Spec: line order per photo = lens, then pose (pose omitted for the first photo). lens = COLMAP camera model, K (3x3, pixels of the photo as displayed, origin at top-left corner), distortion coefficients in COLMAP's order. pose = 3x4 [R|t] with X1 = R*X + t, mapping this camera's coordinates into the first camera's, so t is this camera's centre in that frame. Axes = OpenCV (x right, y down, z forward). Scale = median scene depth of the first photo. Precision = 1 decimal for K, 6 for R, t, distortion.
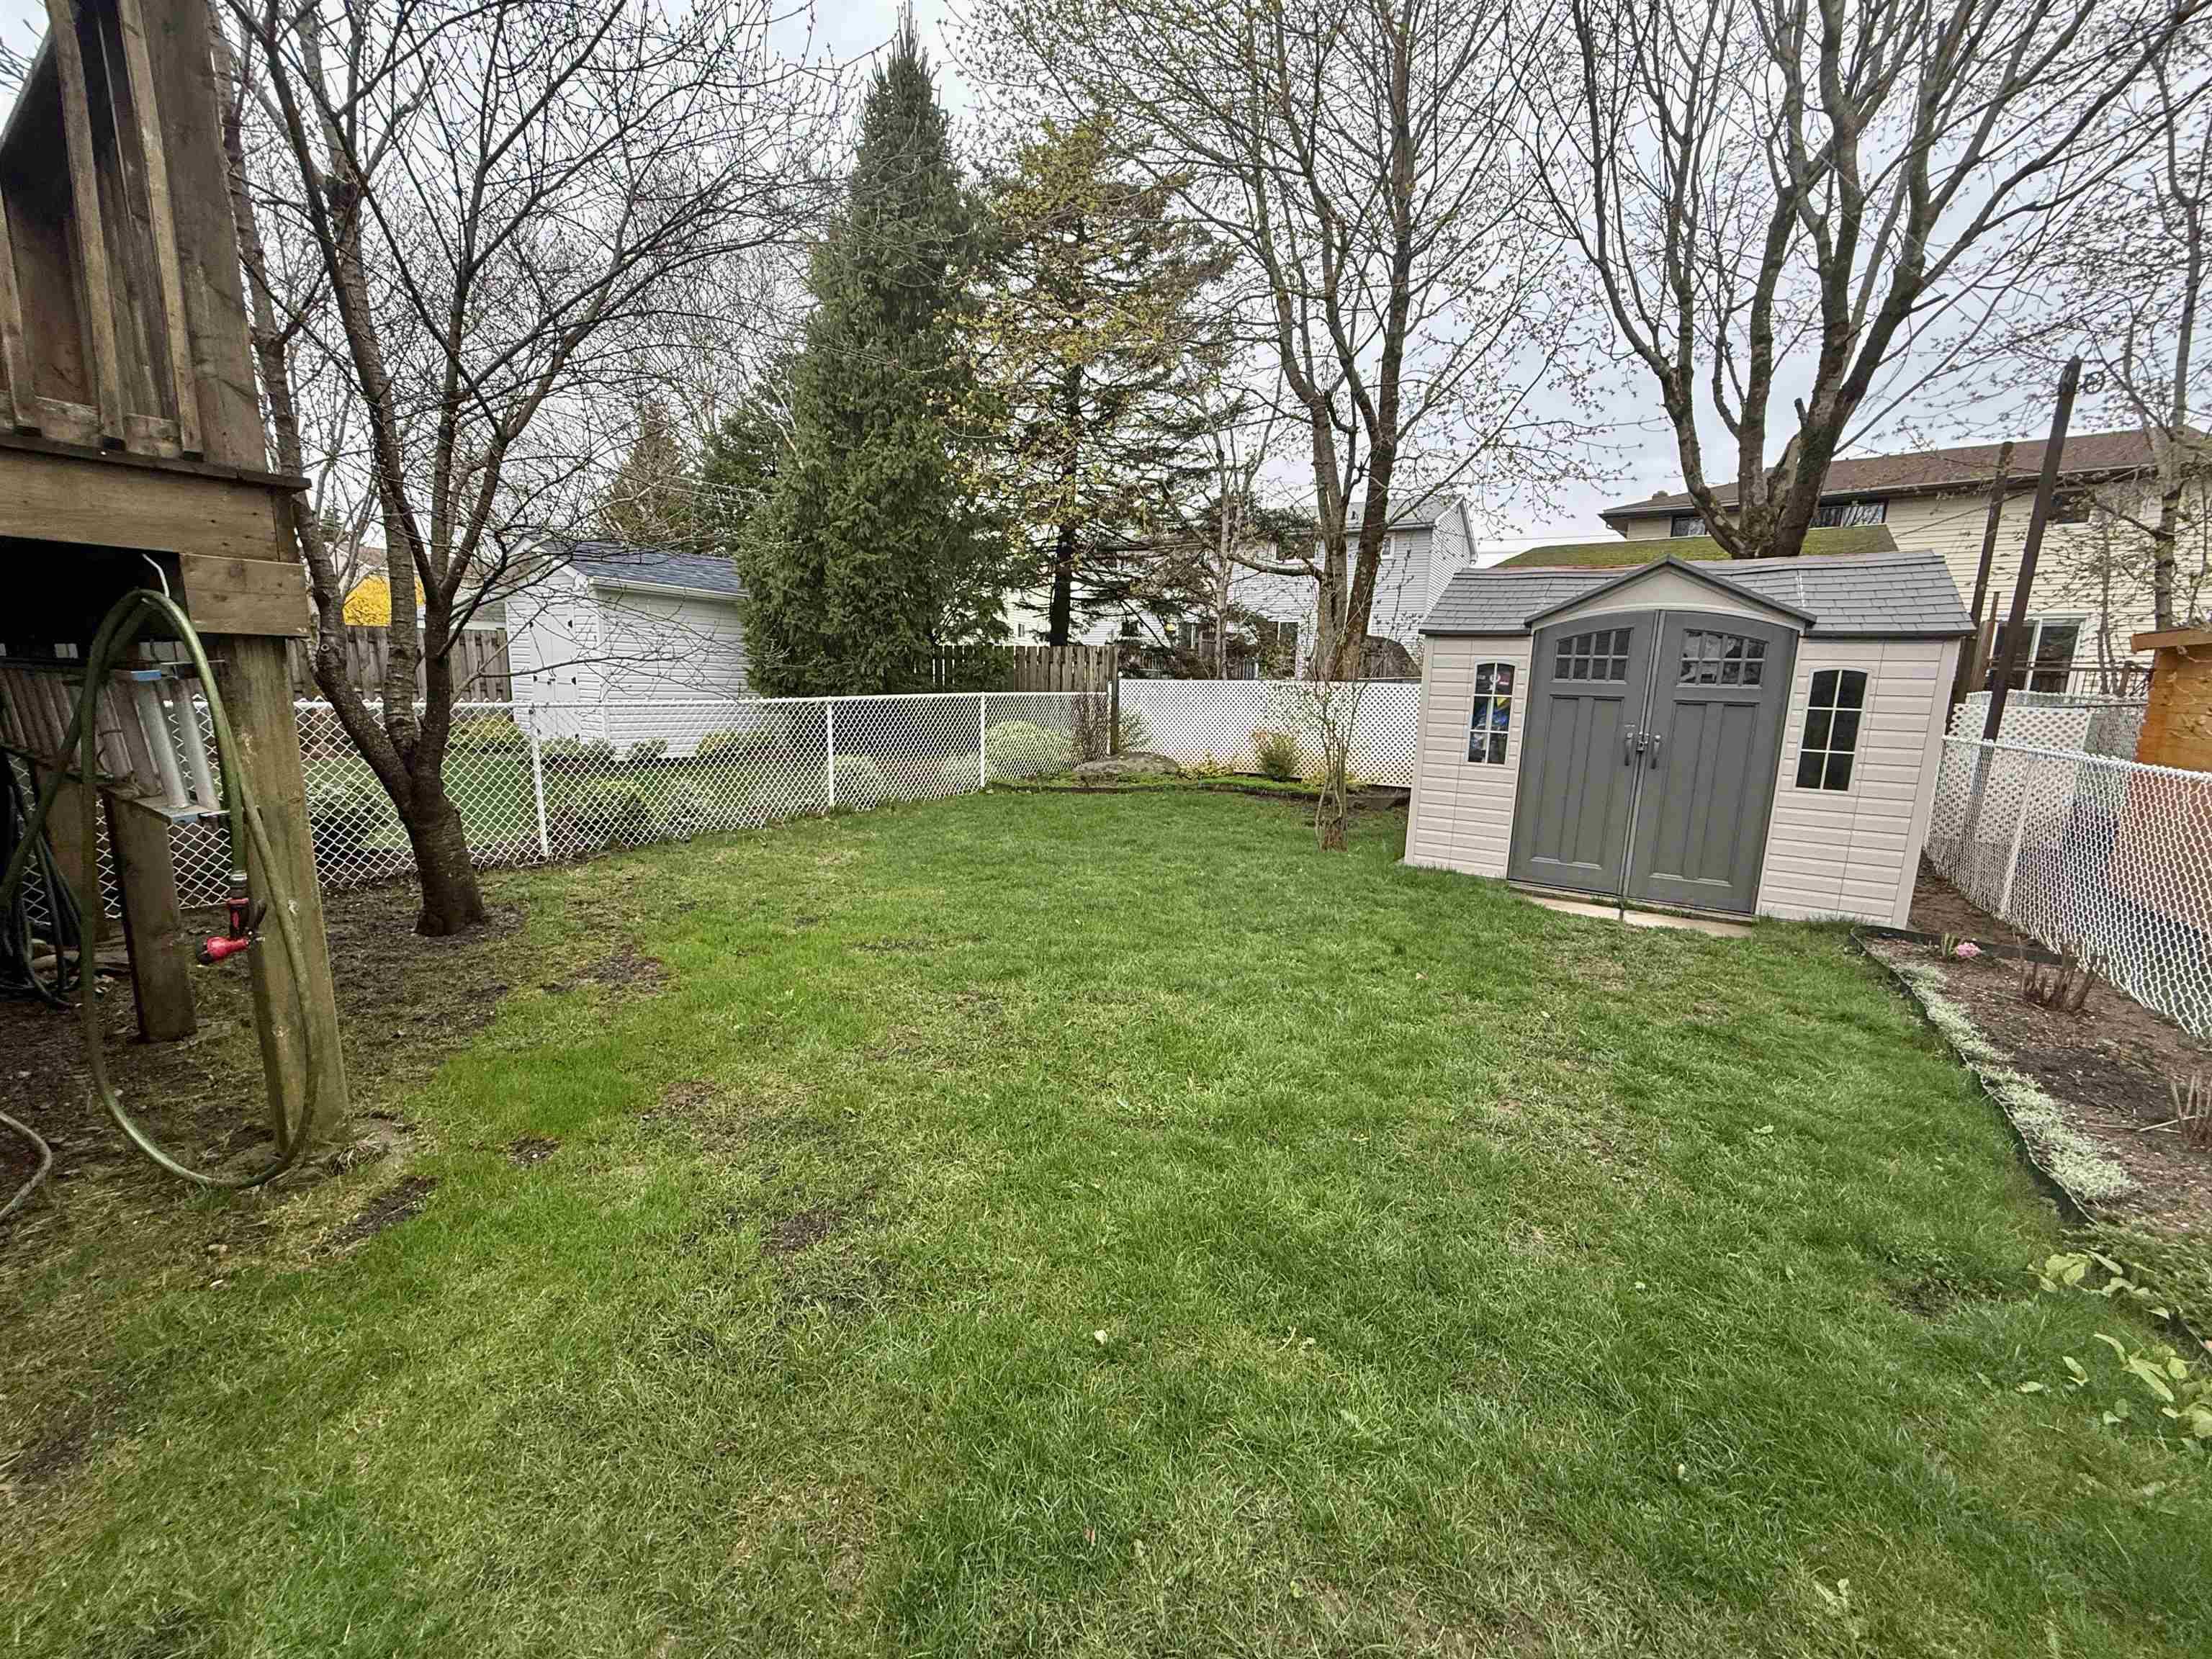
lens RADIAL K [[877.2, 0, 1104.4], [0, 877.2, 832.1], [0, 0, 1]] dist [0.001604, -0.000367]
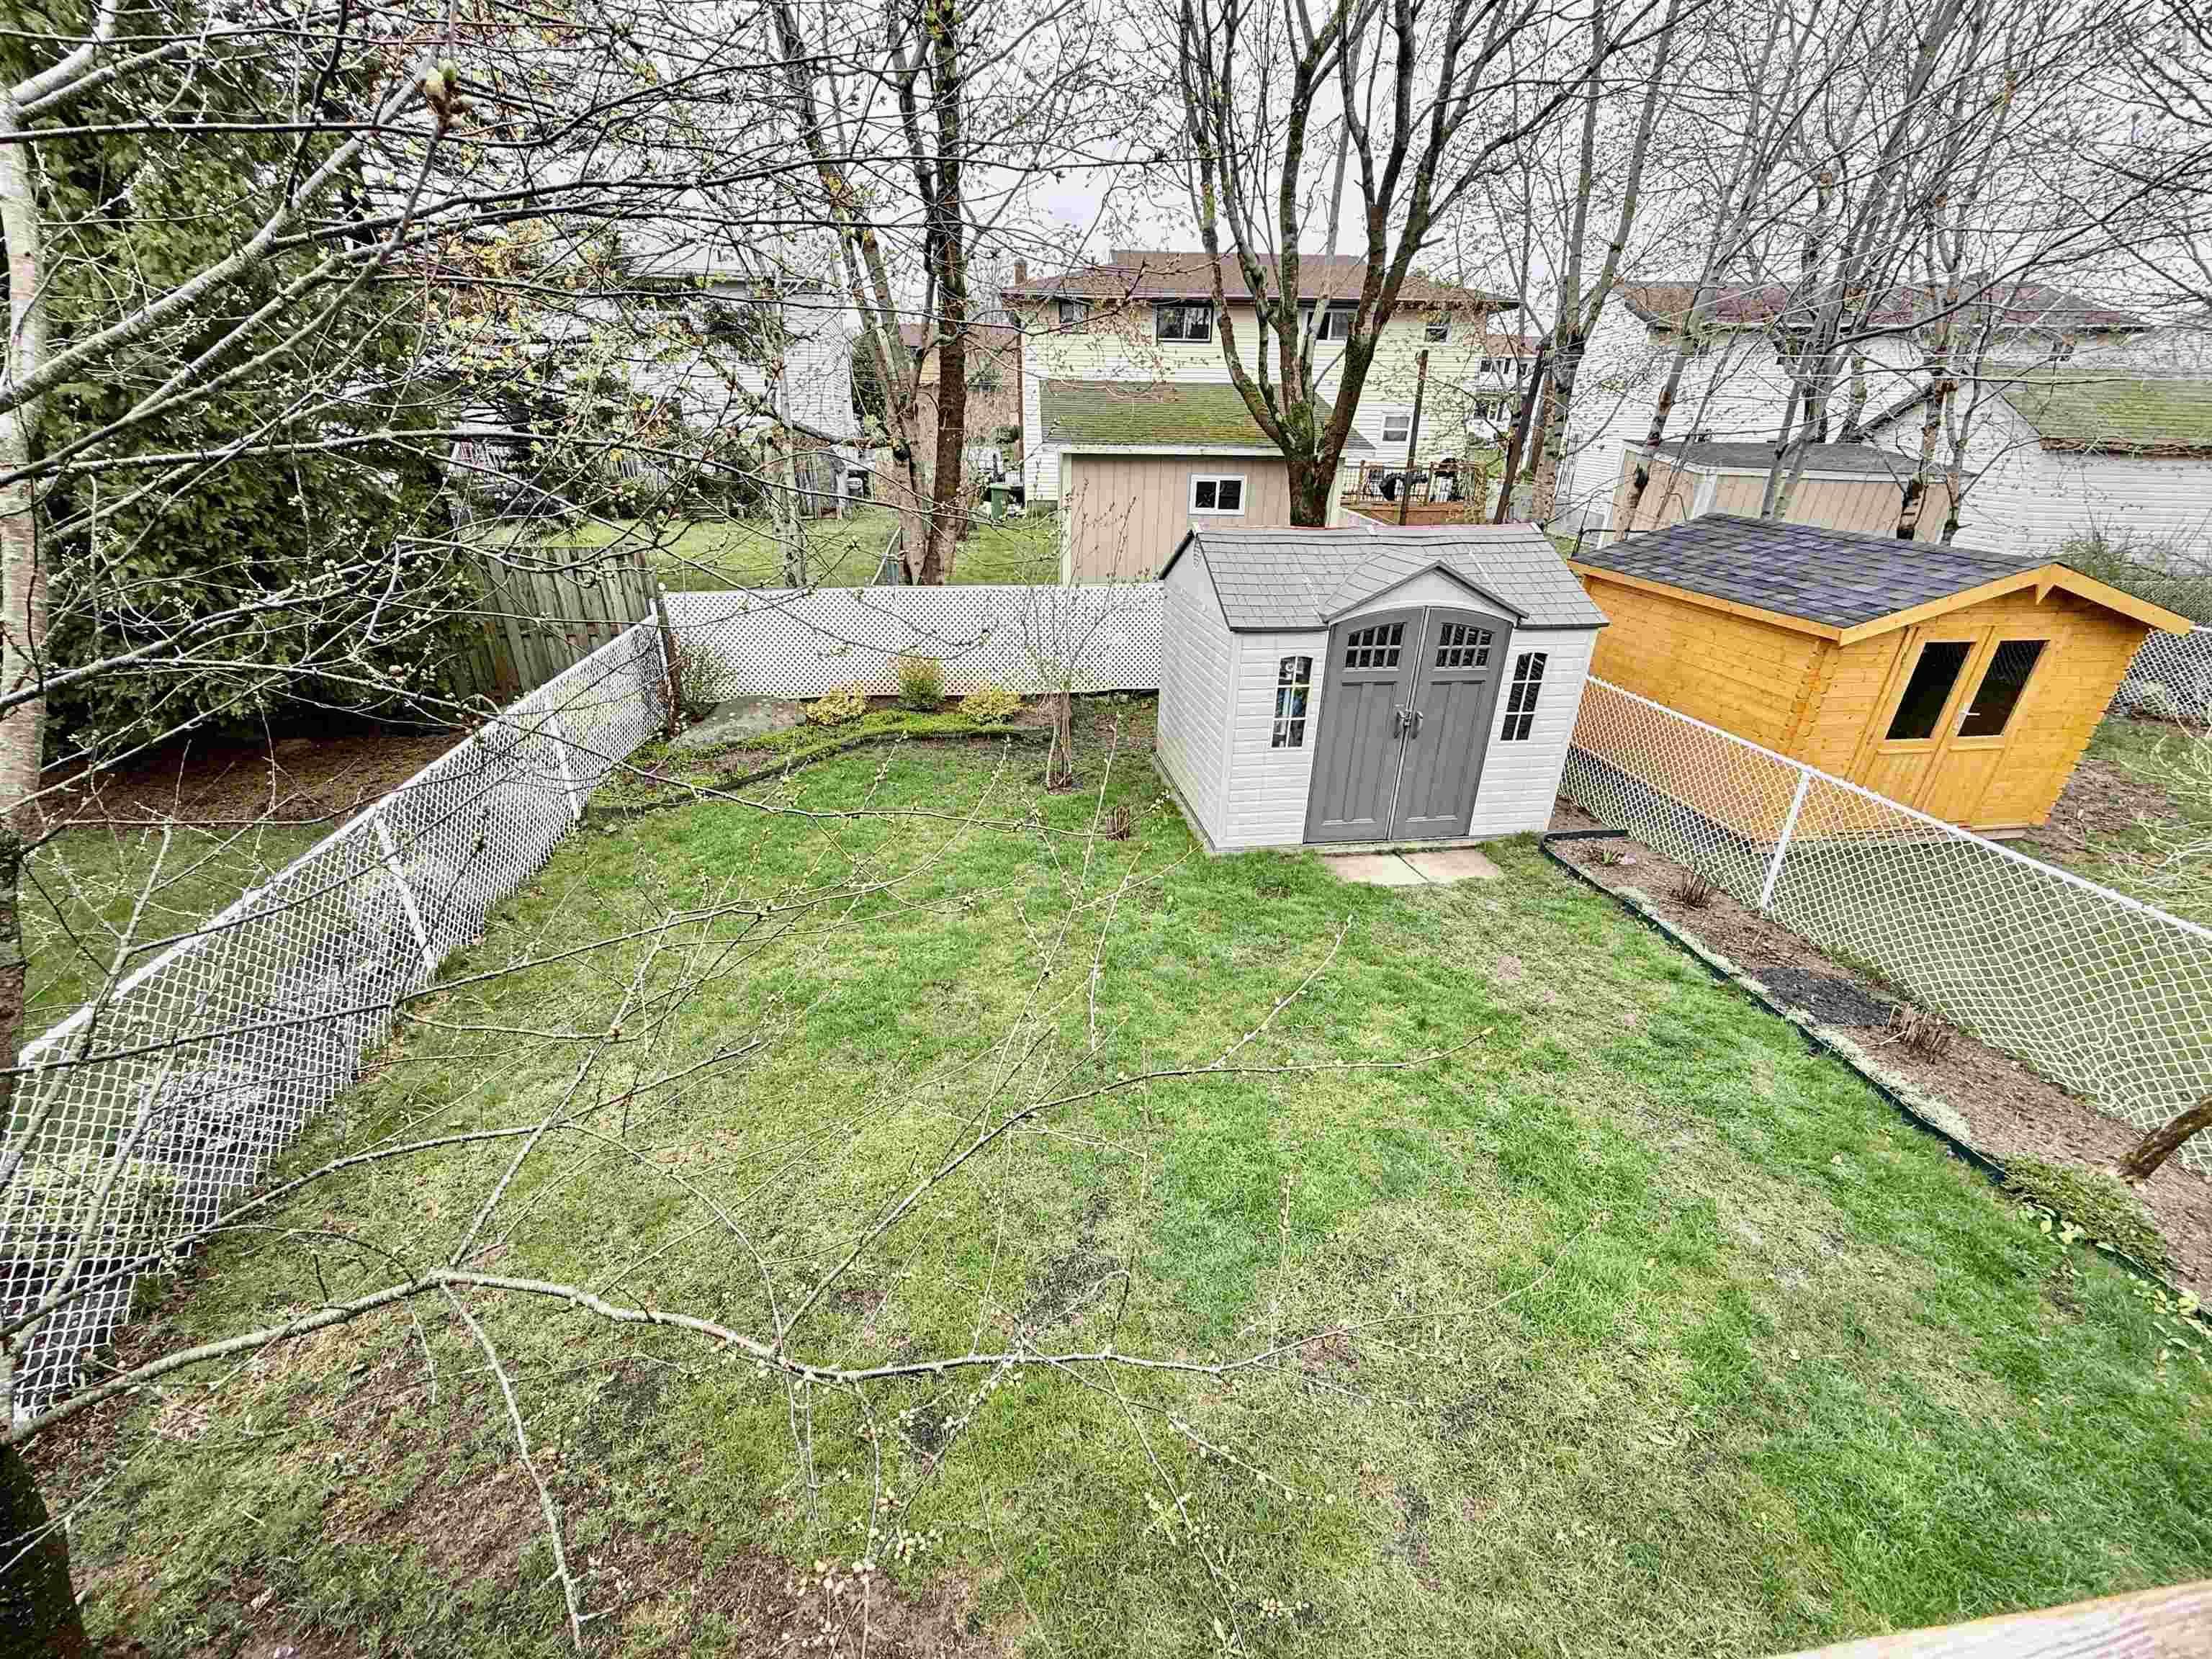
lens RADIAL K [[877.2, 0, 1100.2], [0, 877.2, 828.9], [0, 0, 1]] dist [0.001604, -0.000367]
pose [[0.754039, -0.292189, 0.588261, -0.235281], [0.118505, 0.941428, 0.315706, -0.210028], [-0.646051, -0.168343, 0.744499, 0.204045]]
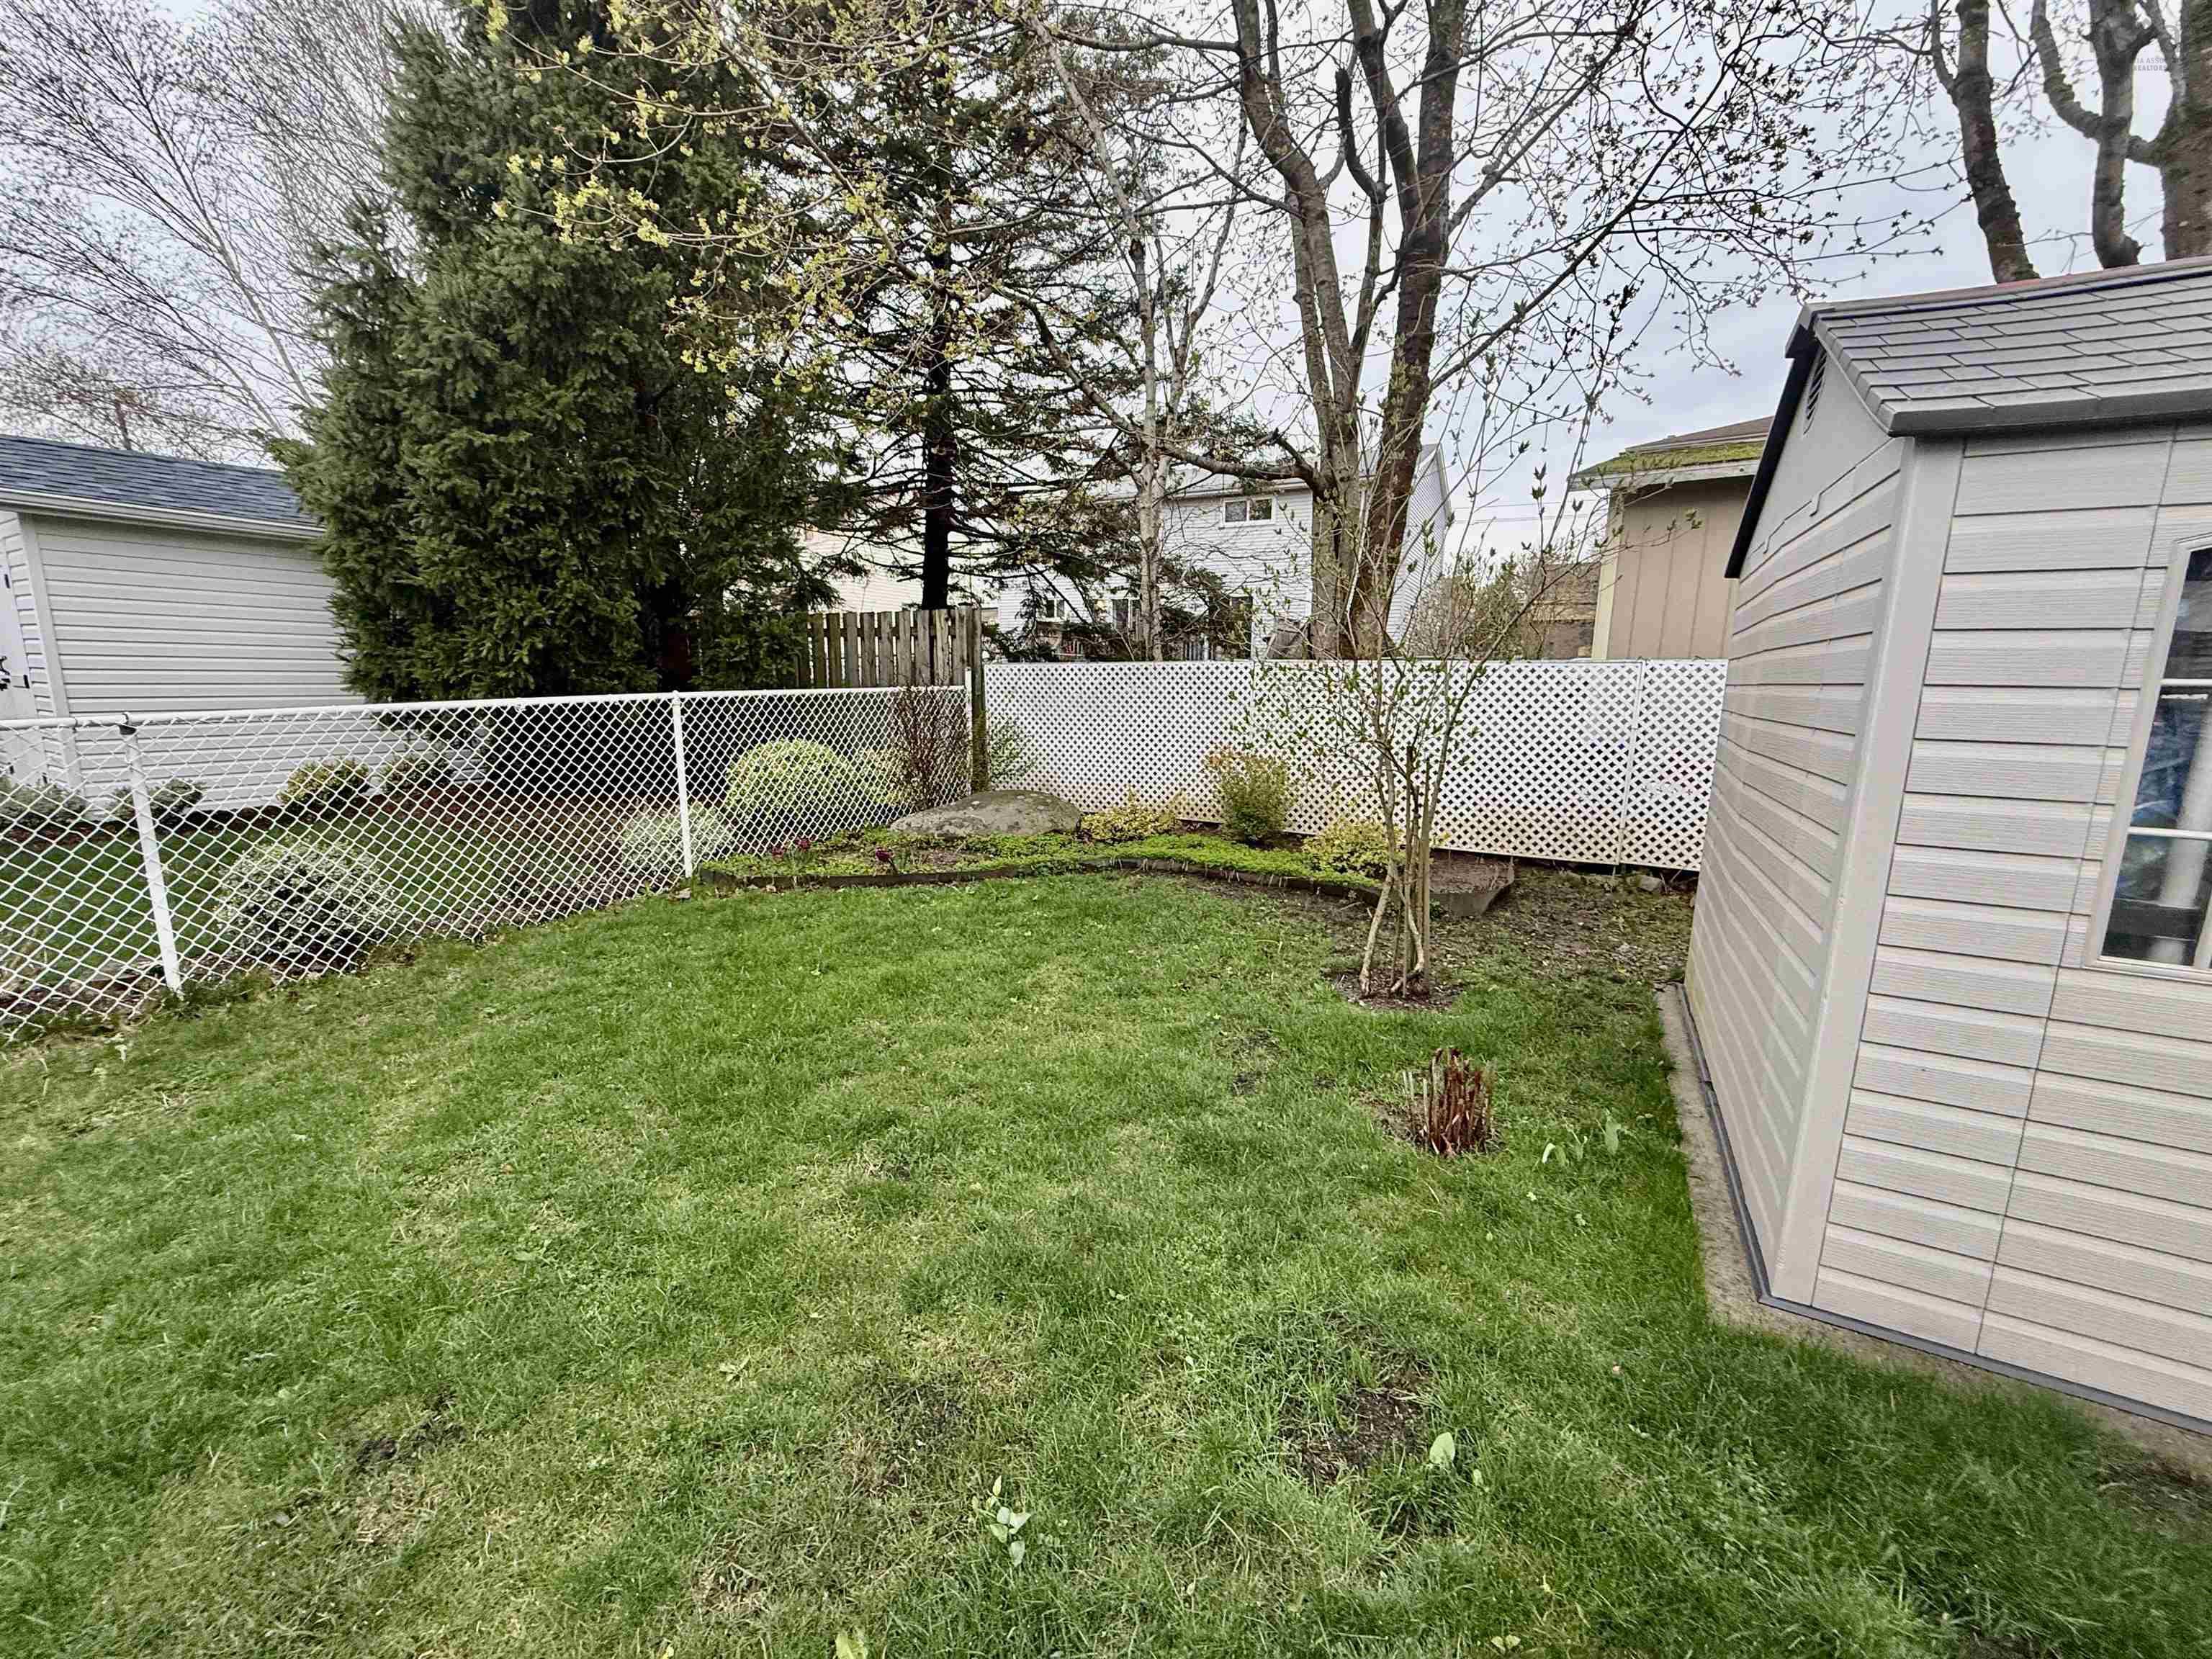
lens RADIAL K [[877.2, 0, 1099.1], [0, 877.2, 831.8], [0, 0, 1]] dist [0.001604, -0.000367]
pose [[0.998430, -0.024882, 0.050177, 0.073966], [0.024278, 0.999626, 0.012619, -0.076651], [-0.050472, -0.011381, 0.998661, 0.467901]]
